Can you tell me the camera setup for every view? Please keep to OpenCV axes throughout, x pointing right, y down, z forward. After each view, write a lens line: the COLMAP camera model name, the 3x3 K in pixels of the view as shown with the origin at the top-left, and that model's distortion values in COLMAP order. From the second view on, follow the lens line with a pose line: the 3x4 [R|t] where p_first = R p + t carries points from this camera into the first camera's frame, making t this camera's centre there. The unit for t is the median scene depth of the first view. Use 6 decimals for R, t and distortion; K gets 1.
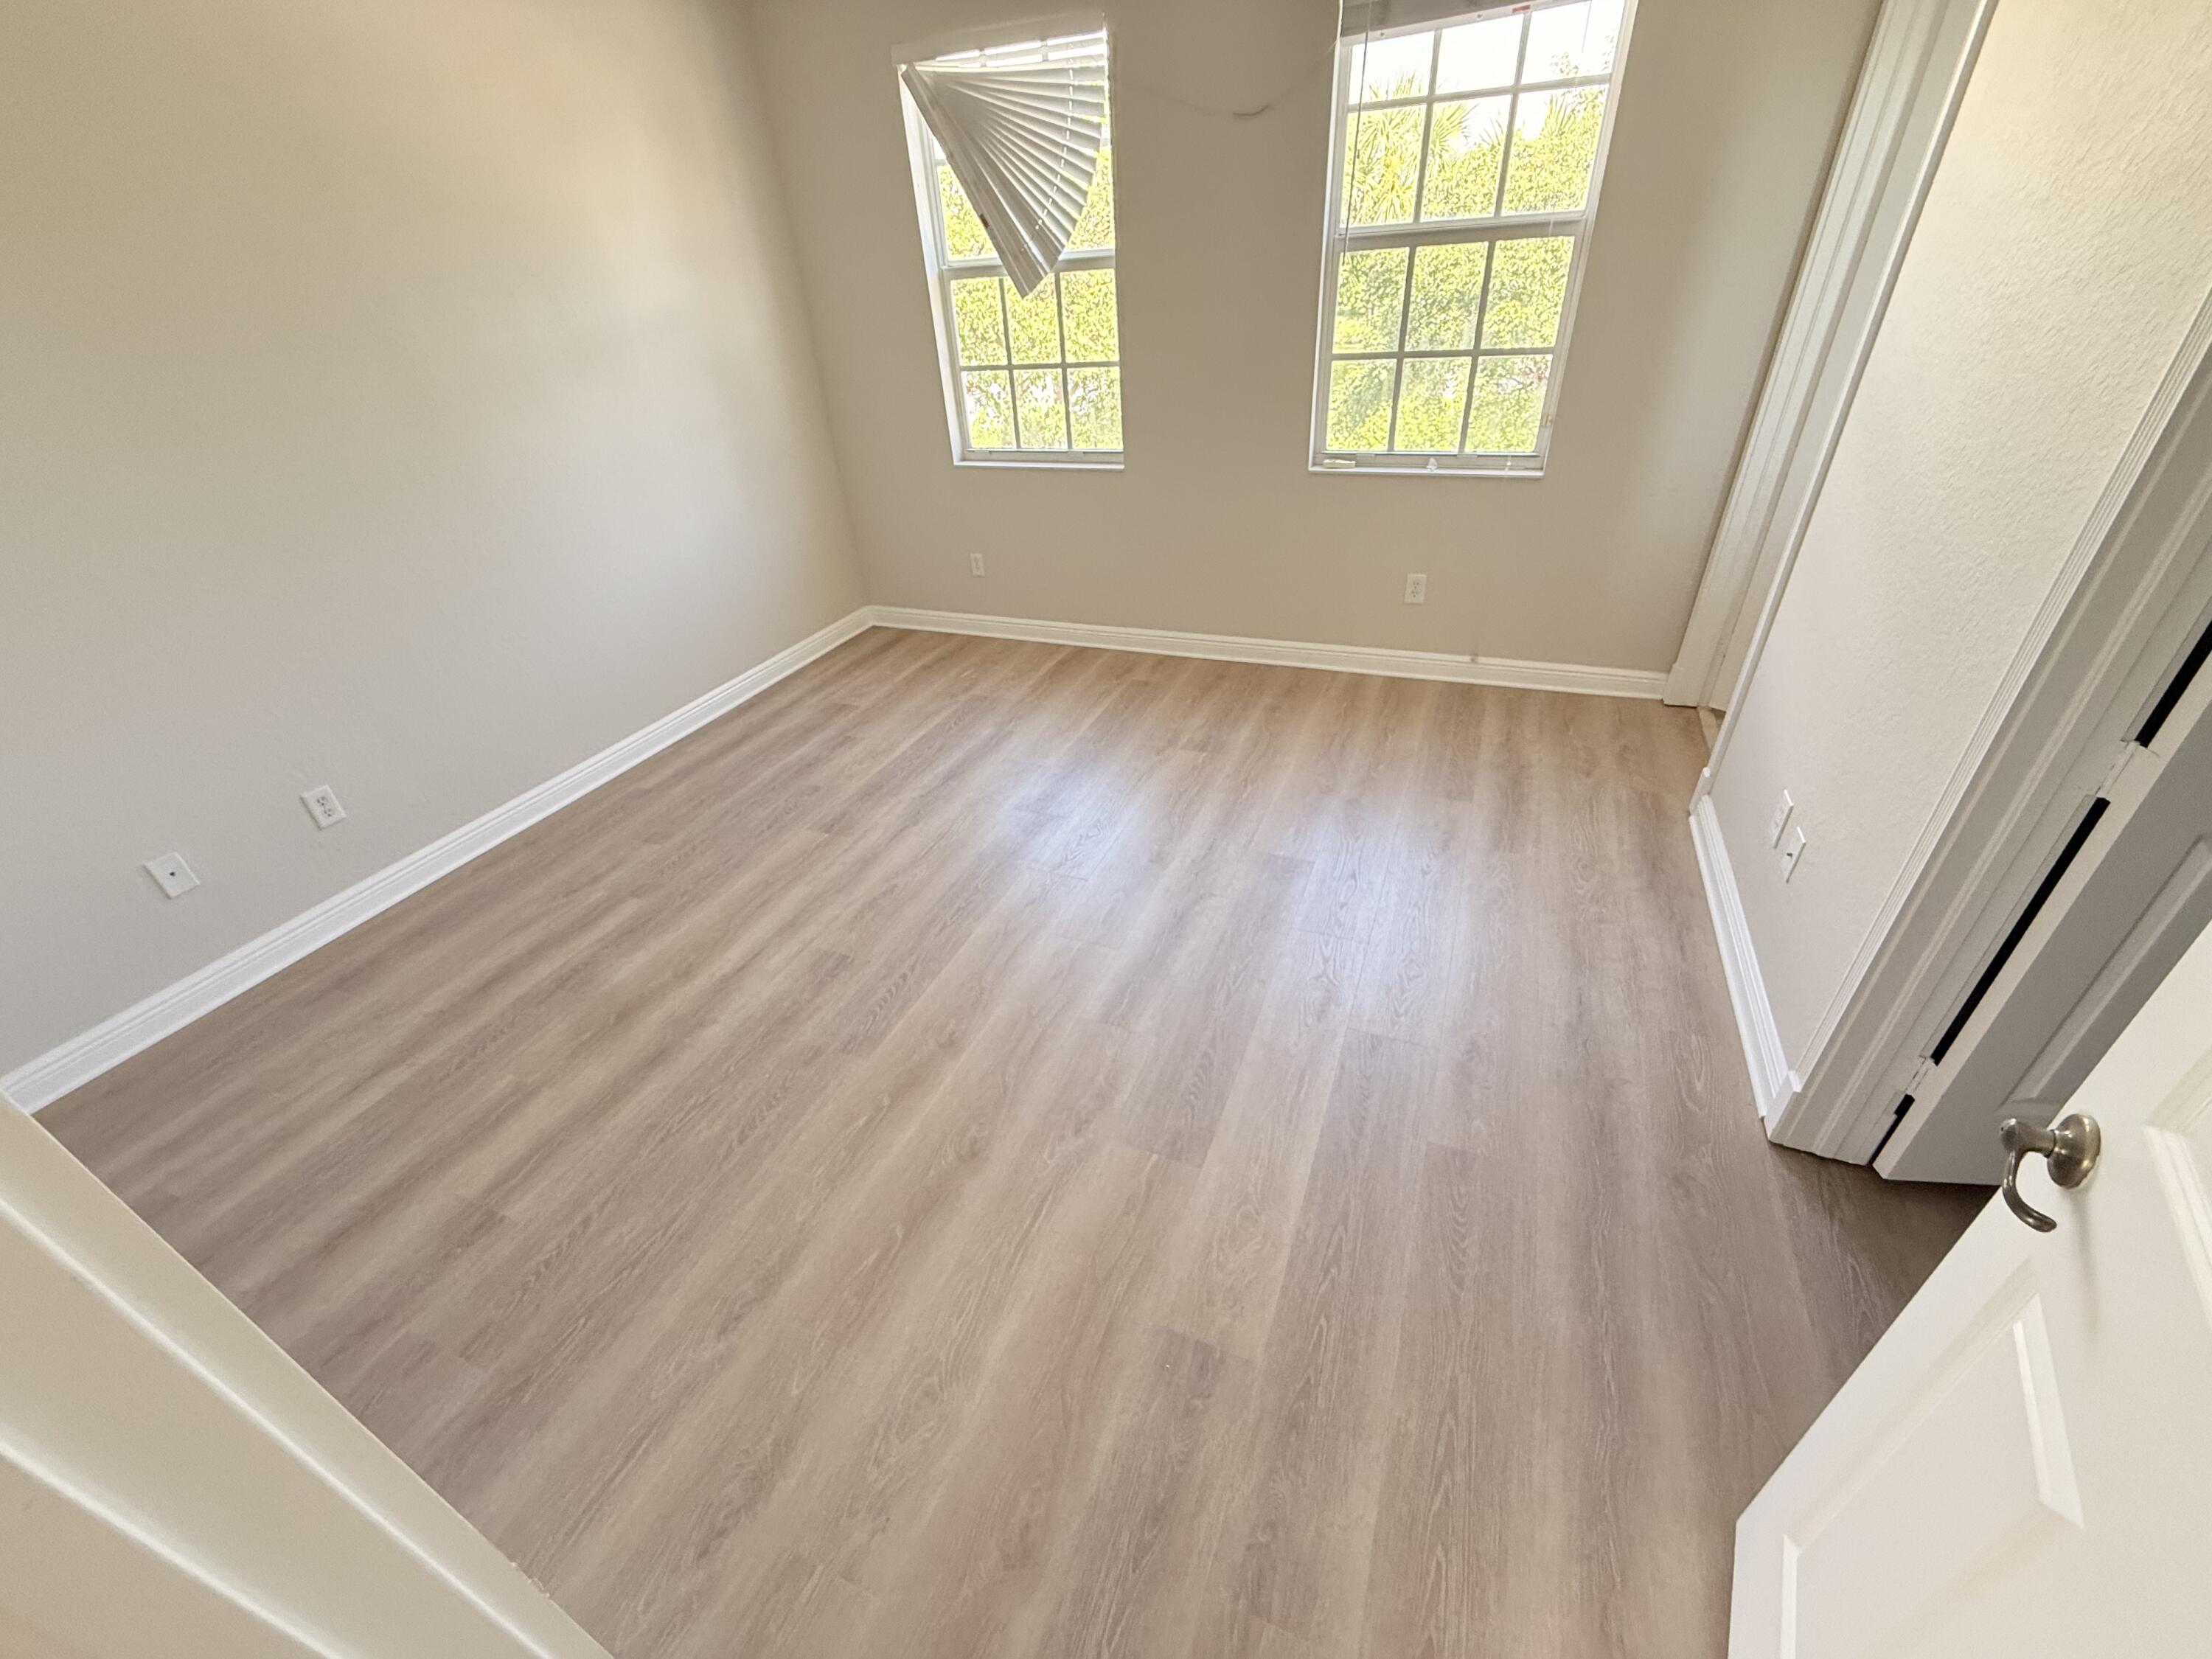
lens RADIAL K [[886.9, 0, 1097.8], [0, 886.9, 832.6], [0, 0, 1]] dist [0.001679, -0.000522]
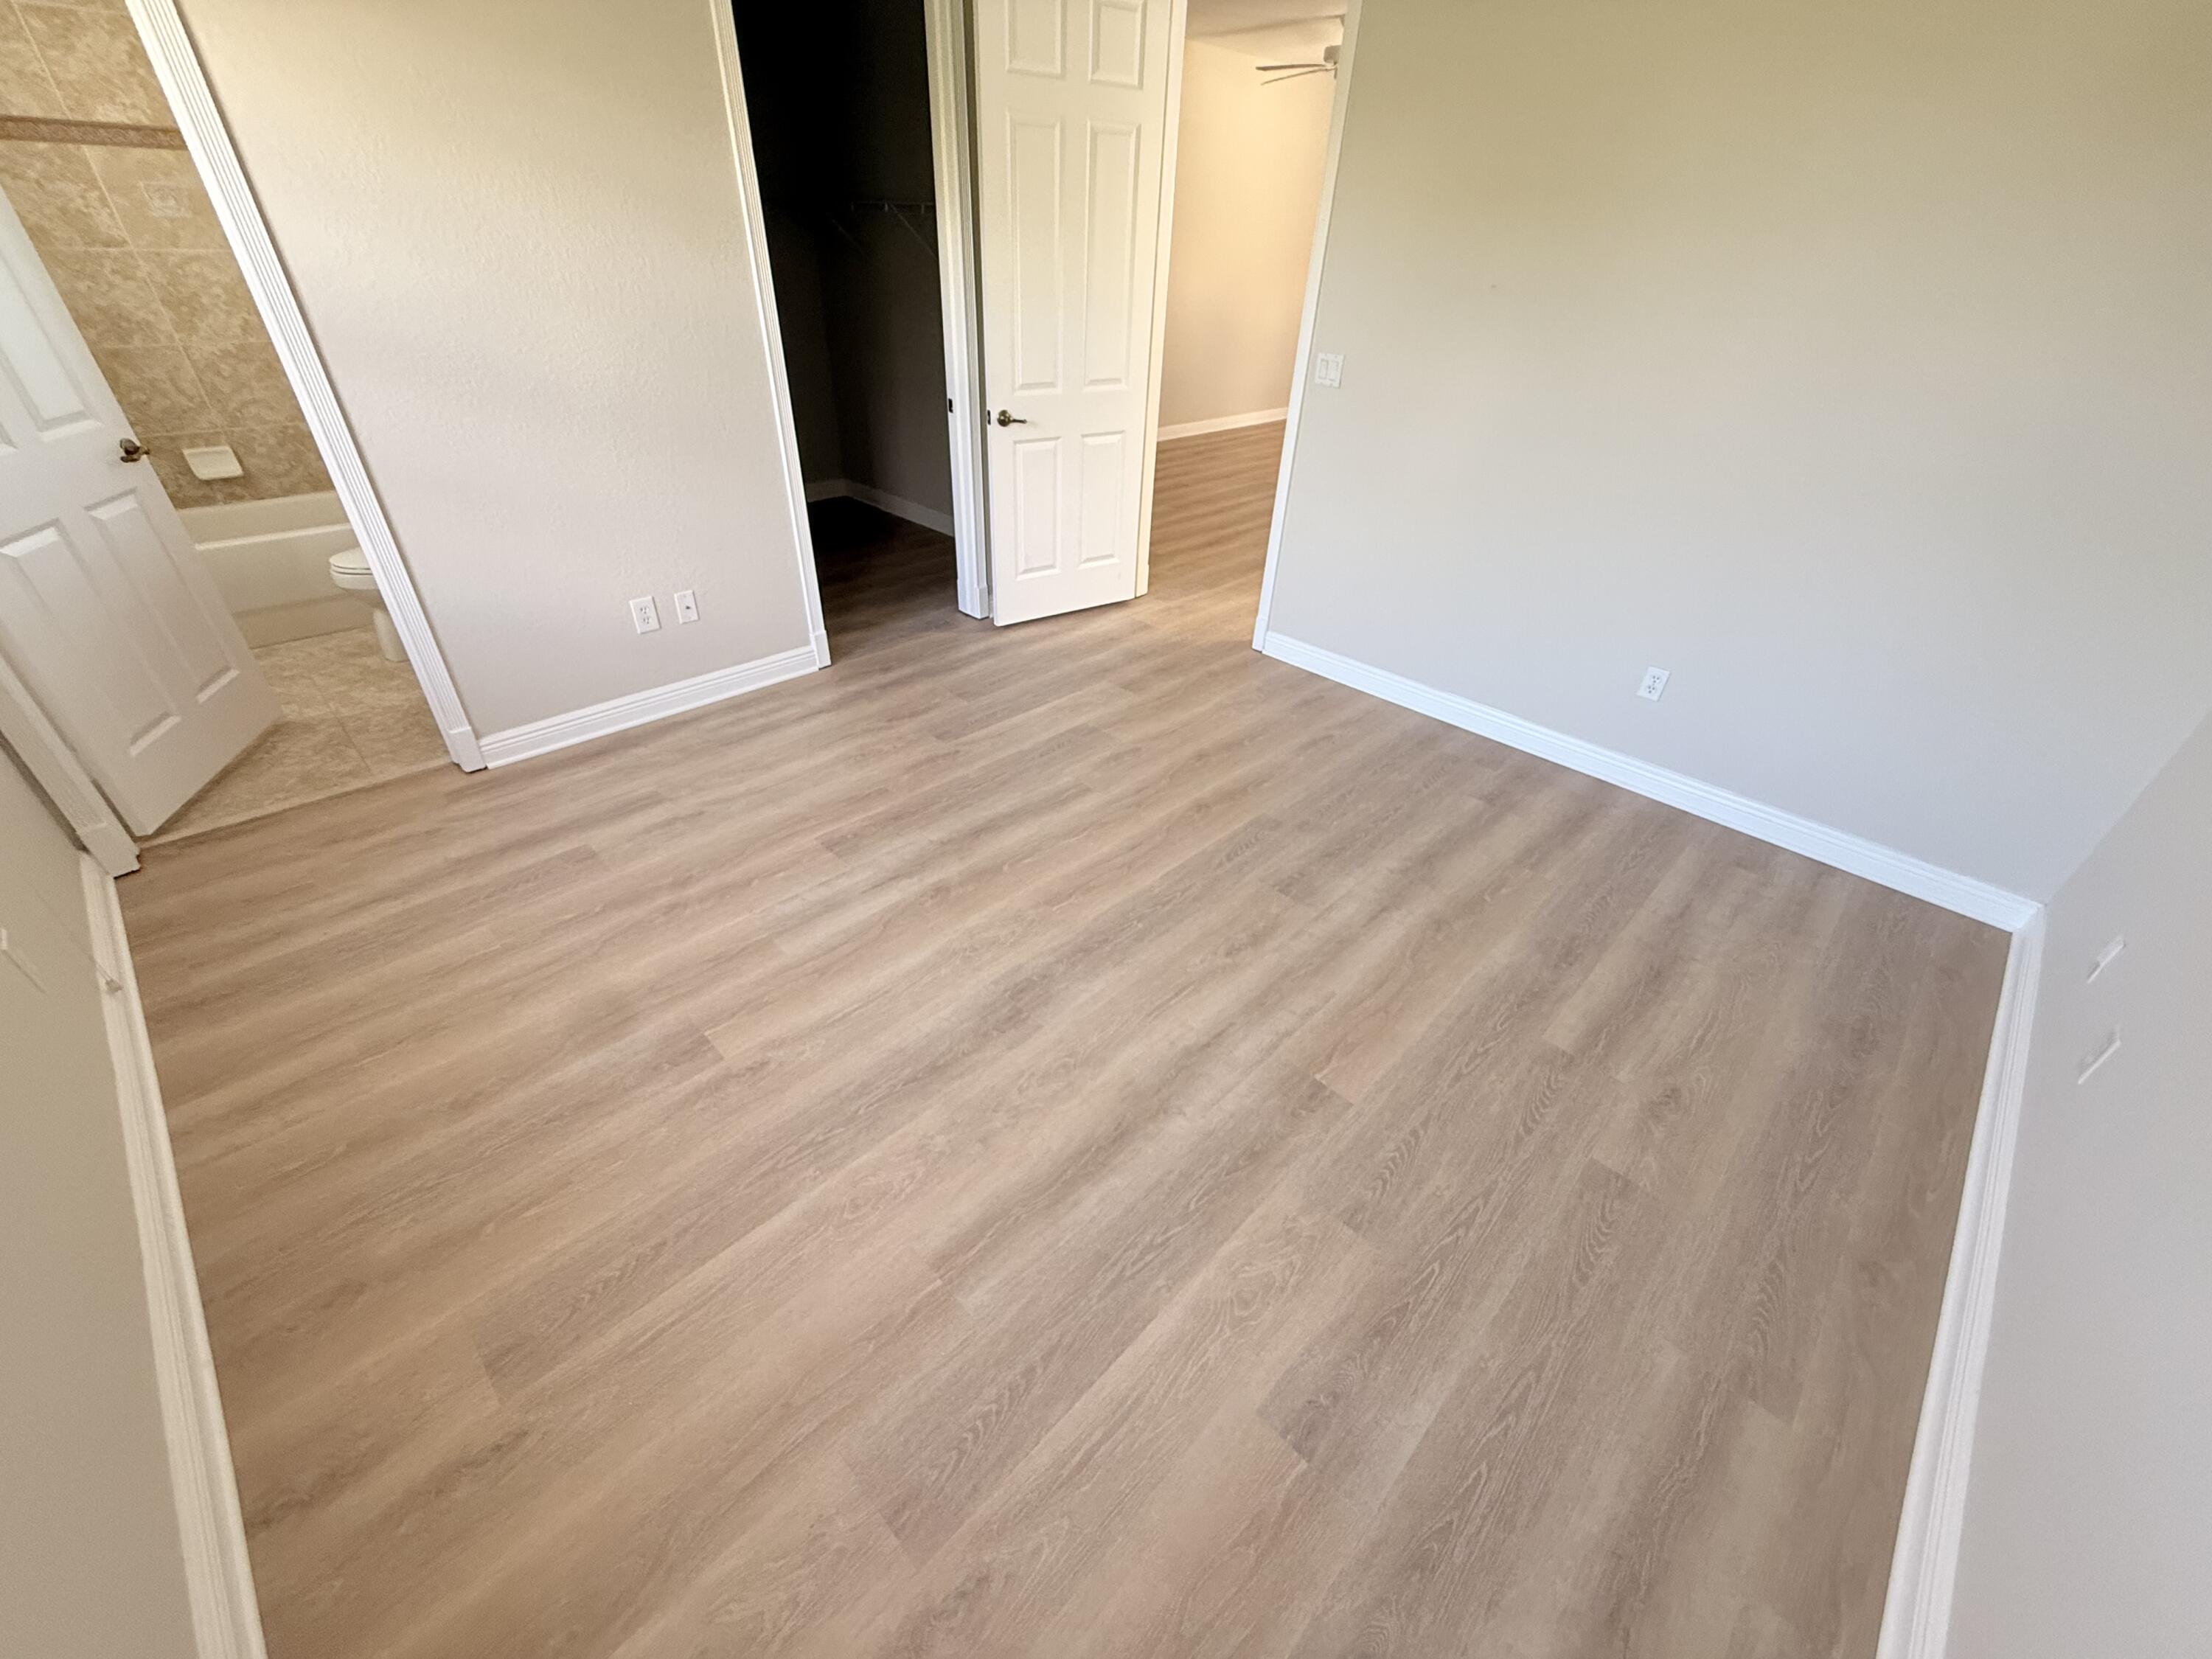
lens RADIAL K [[886.9, 0, 1106.6], [0, 886.9, 833.4], [0, 0, 1]] dist [0.001679, -0.000522]
pose [[-0.931966, -0.185280, 0.311627, -0.343670], [0.210078, 0.424557, 0.880692, -0.719987], [-0.295478, 0.886241, -0.356749, 1.165217]]
